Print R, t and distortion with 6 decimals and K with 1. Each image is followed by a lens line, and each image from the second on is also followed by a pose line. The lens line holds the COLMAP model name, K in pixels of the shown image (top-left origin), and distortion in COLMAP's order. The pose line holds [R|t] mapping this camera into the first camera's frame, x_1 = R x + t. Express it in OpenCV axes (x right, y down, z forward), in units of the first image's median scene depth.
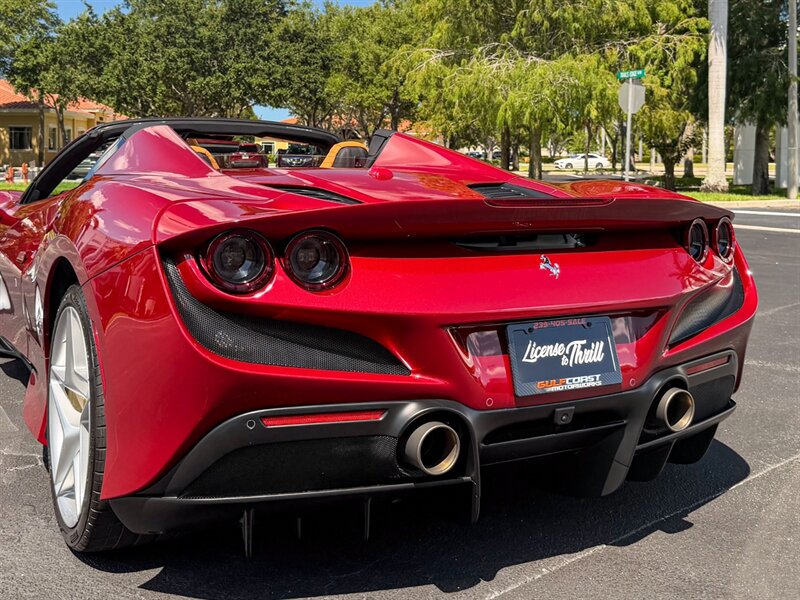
lens RADIAL K [[897.1, 0, 402.6], [0, 897.1, 249.1], [0, 0, 1]] dist [0.071424, 0.000000]
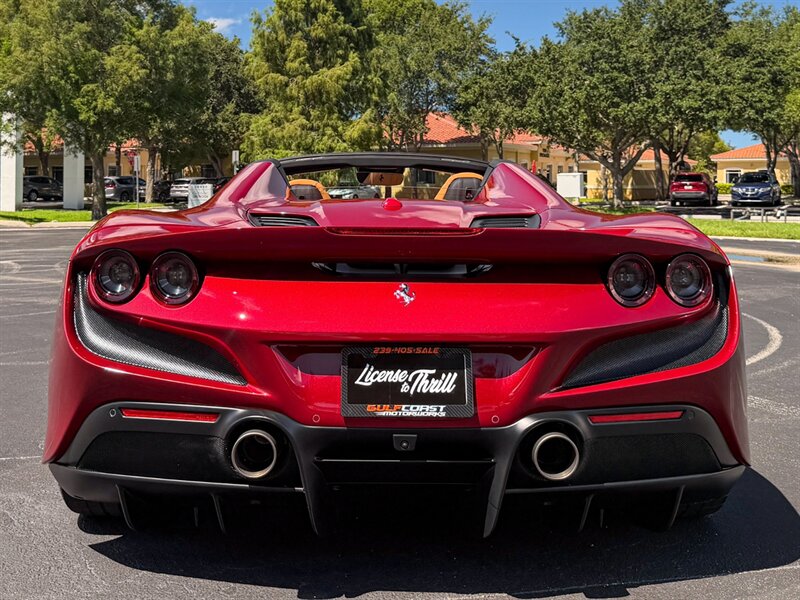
lens RADIAL K [[984.3, 0, 378.8], [0, 984.3, 213.6], [0, 0, 1]] dist [0.051728, 0.000000]
pose [[0.878597, 0.003976, -0.477548, 0.064405], [-0.040484, 0.996986, -0.066182, 0.000206], [0.475846, 0.077480, 0.876109, -0.000971]]
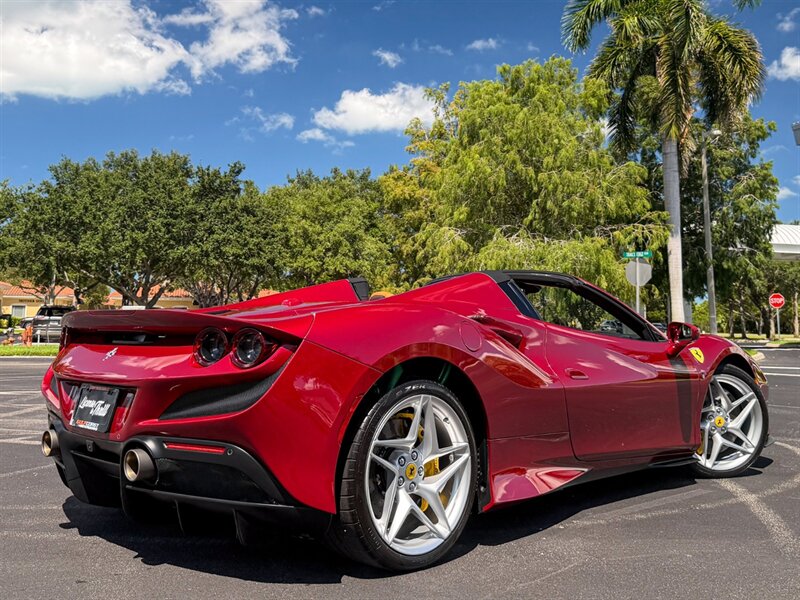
lens RADIAL K [[817.3, 0, 416.9], [0, 817.3, 229.2], [0, 0, 1]] dist [0.121636, 0.000000]
pose [[0.974362, 0.031154, 0.222817, -0.273685], [0.017134, 0.977216, -0.211556, 0.005110], [-0.224331, 0.209950, 0.951628, -0.006948]]
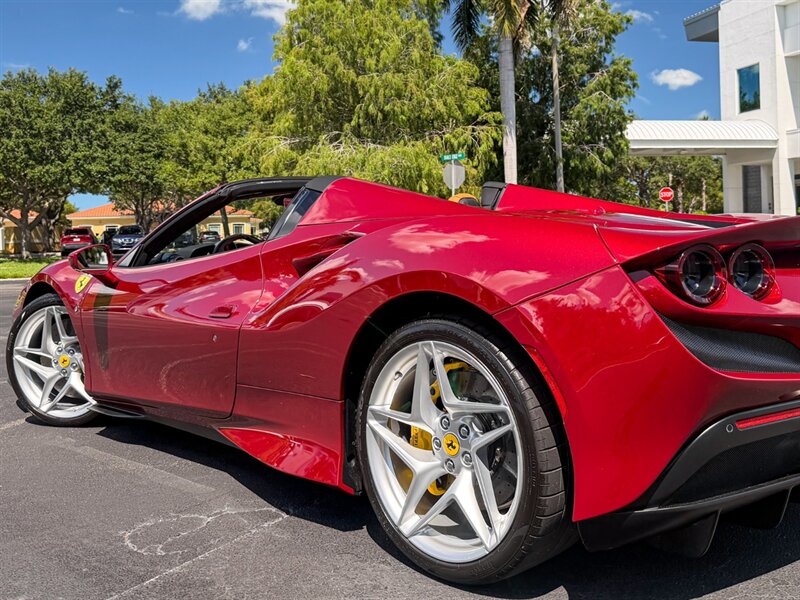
lens RADIAL K [[777.7, 0, 427.9], [0, 777.7, 248.9], [0, 0, 1]] dist [0.059205, 0.000000]
pose [[0.962575, -0.044232, 0.267382, -0.061364], [0.065730, 0.995237, -0.071991, 0.002377], [-0.262924, 0.086872, 0.960898, 0.016729]]
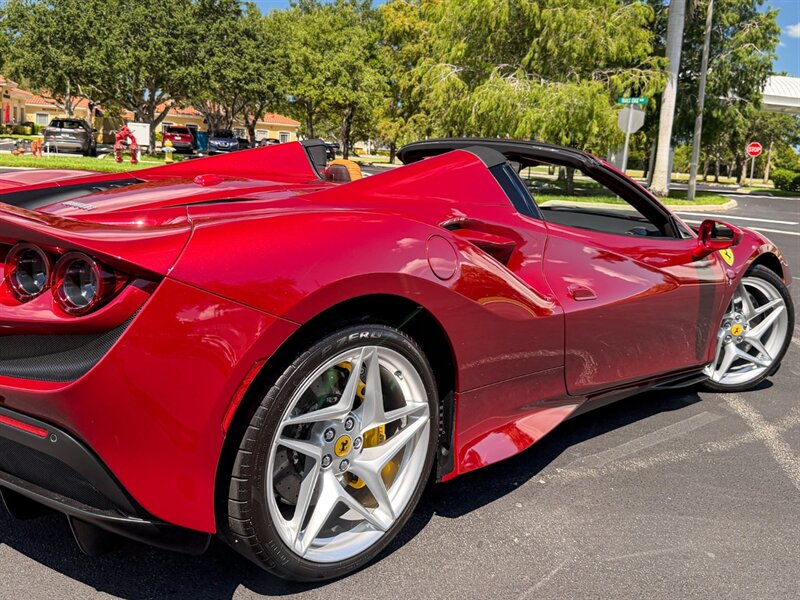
lens RADIAL K [[750.3, 0, 399.1], [0, 750.3, 272.9], [0, 0, 1]] dist [0.062302, 0.000000]
pose [[0.976341, 0.024372, 0.214858, -0.255496], [-0.038148, 0.997457, 0.060204, -0.010081], [-0.212845, -0.066976, 0.974788, 0.048076]]
